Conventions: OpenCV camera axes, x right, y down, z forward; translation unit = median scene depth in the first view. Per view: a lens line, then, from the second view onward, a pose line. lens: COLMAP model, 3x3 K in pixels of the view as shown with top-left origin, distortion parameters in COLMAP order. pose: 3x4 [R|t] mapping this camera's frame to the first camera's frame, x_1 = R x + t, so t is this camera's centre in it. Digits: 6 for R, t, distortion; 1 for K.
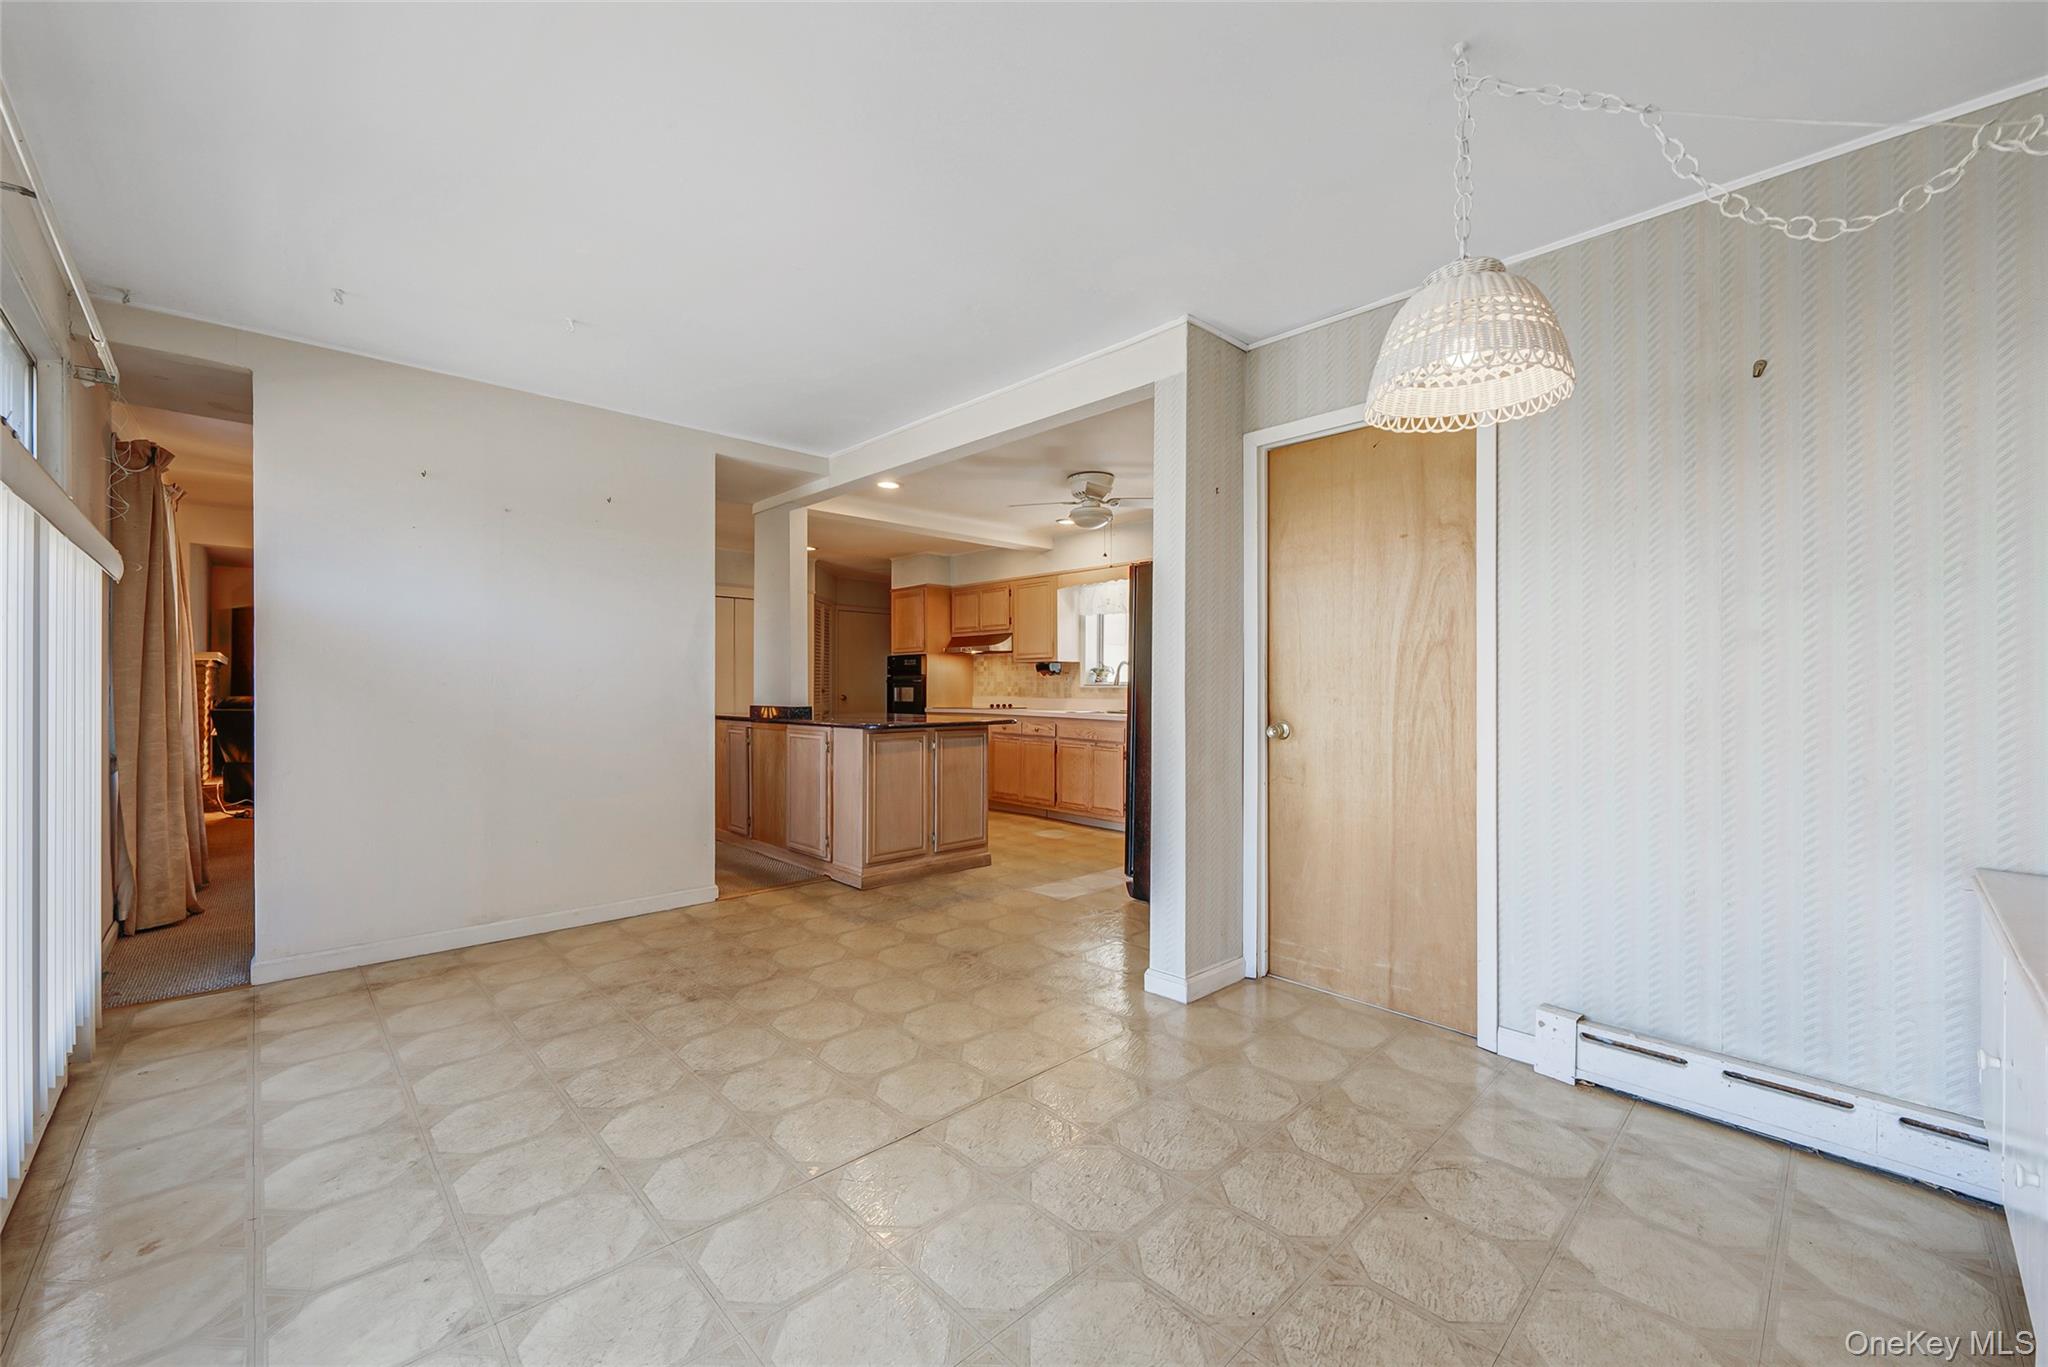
lens RADIAL K [[805.4, 0, 1028.6], [0, 805.4, 681.7], [0, 0, 1]] dist [-0.002623, -0.000364]
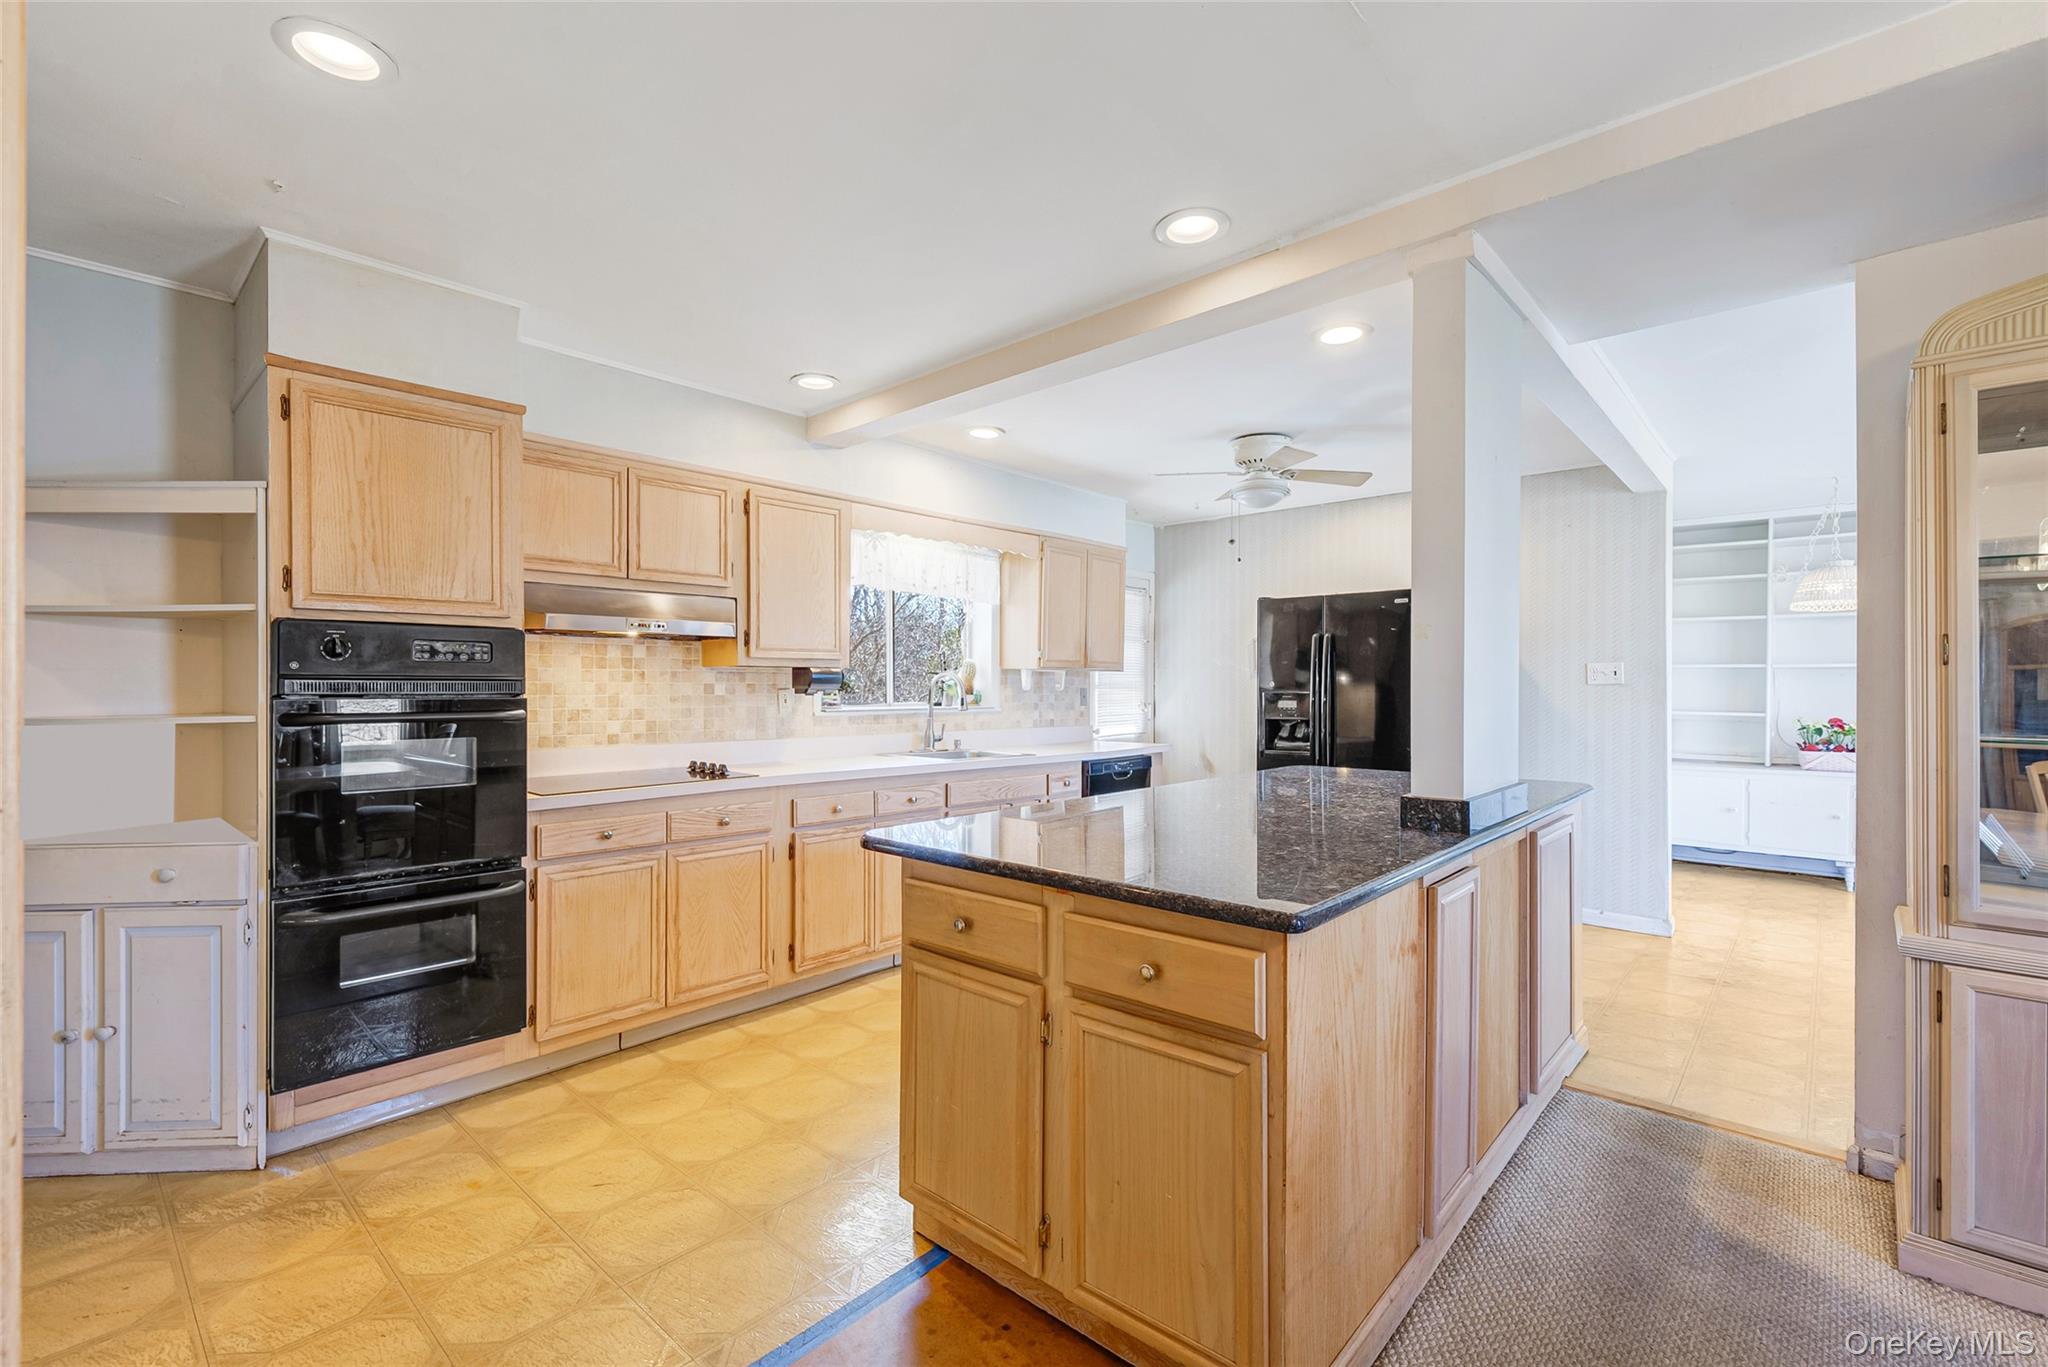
lens RADIAL K [[904.1, 0, 1014.3], [0, 904.1, 683.8], [0, 0, 1]] dist [0.001091, -0.000932]
pose [[-0.056202, 0.000297, 0.998419, -0.551546], [-0.005950, 0.999982, -0.000633, -0.014924], [-0.998402, -0.005976, -0.056199, 0.923754]]
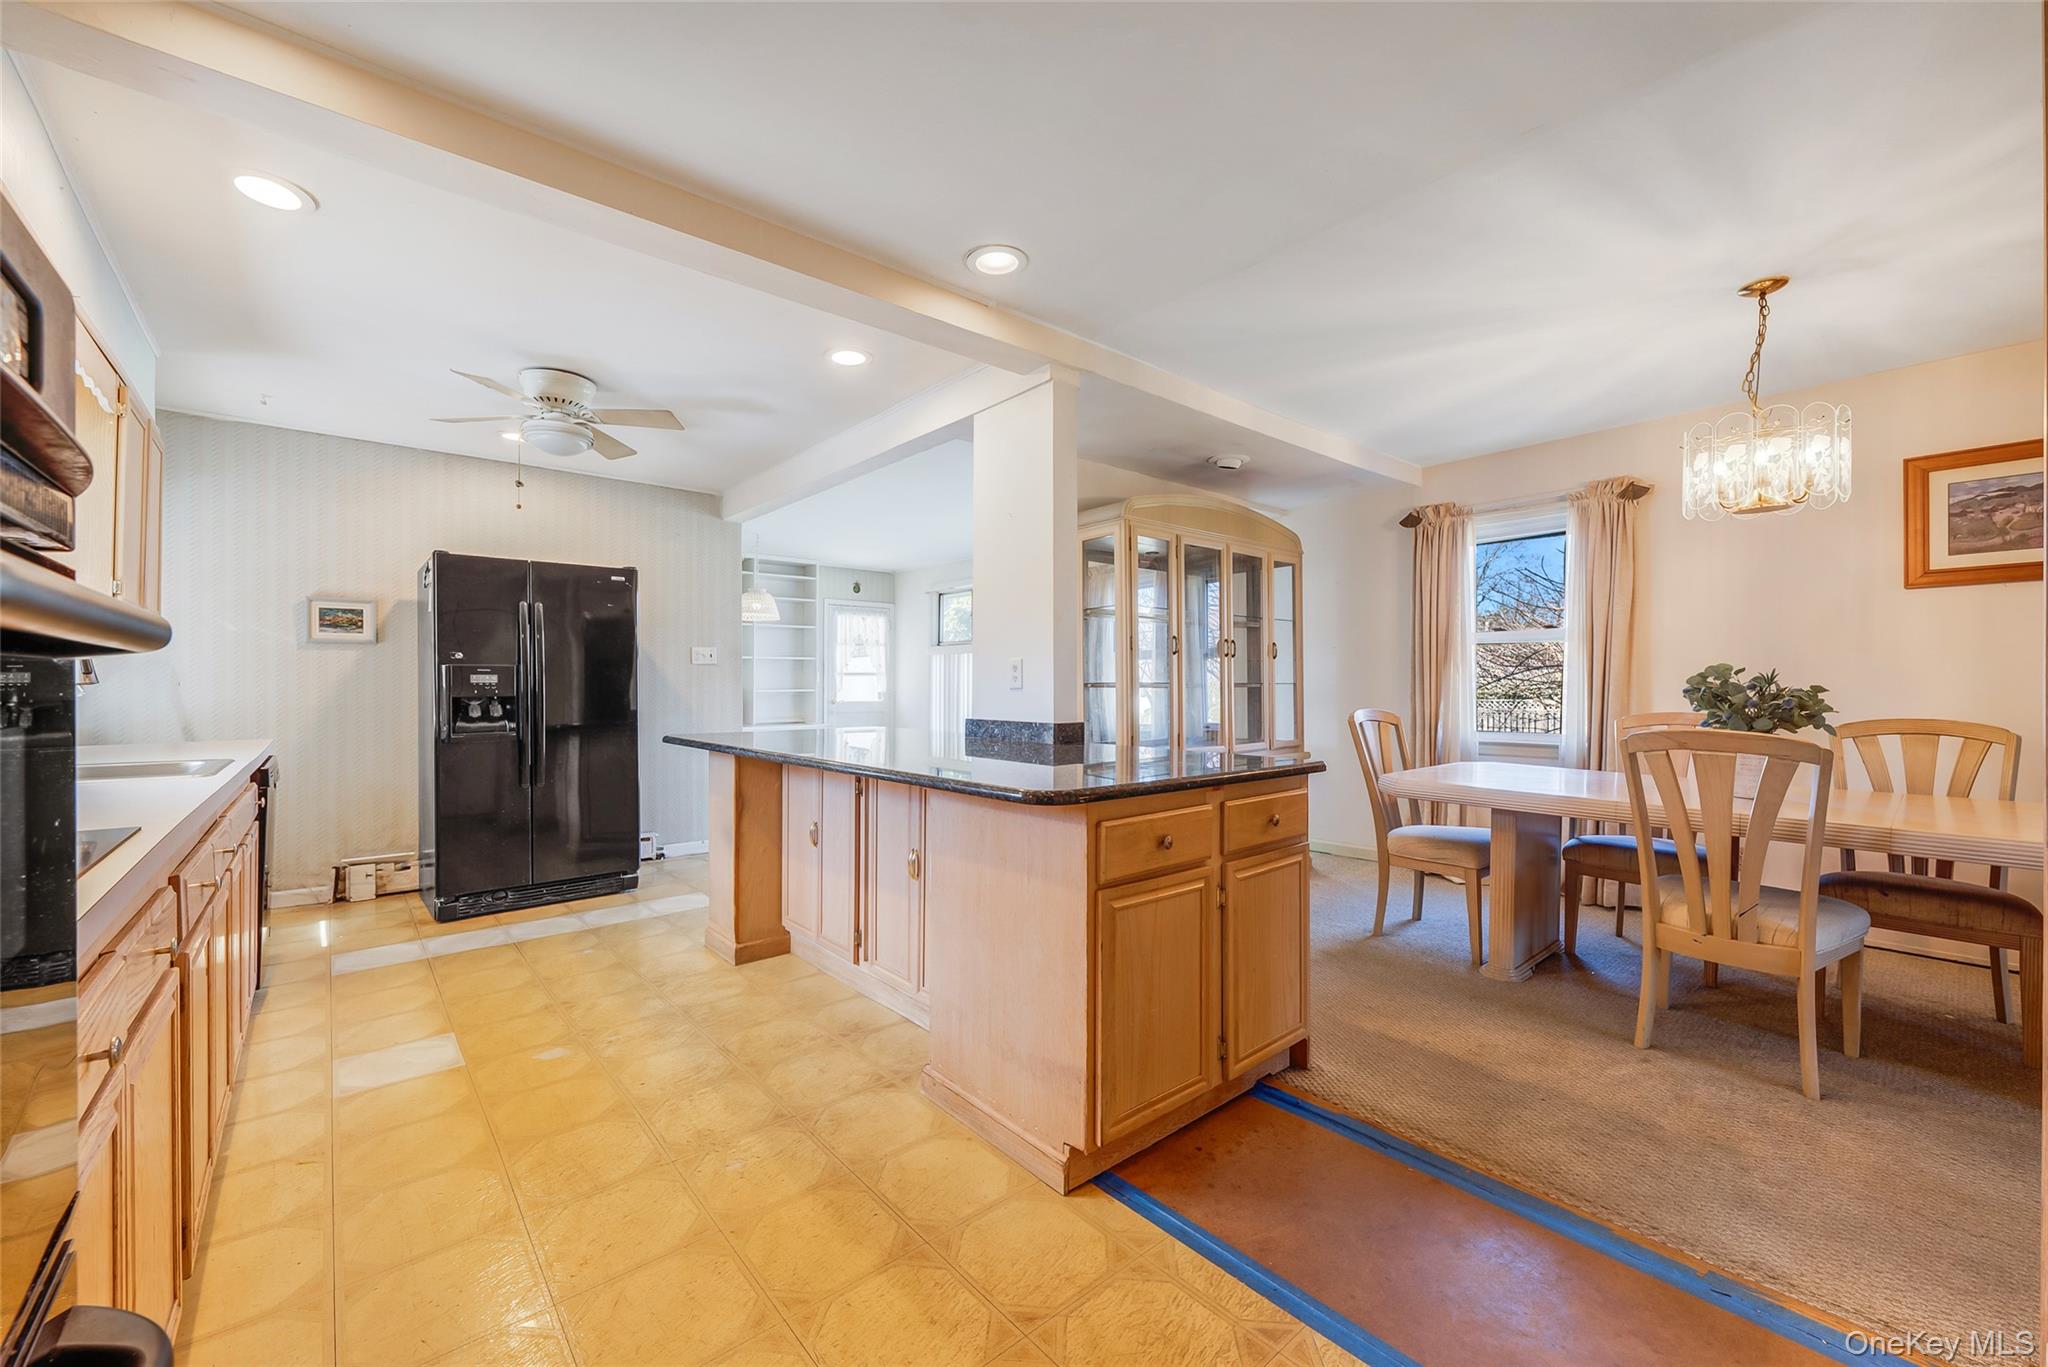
lens RADIAL K [[805.4, 0, 1015.5], [0, 805.4, 687.9], [0, 0, 1]] dist [-0.002623, -0.000364]
pose [[-0.997885, -0.002969, 0.064942, -0.255231], [-0.003051, 0.999995, -0.001168, 0.004829], [-0.064938, -0.001364, -0.997888, 1.192351]]
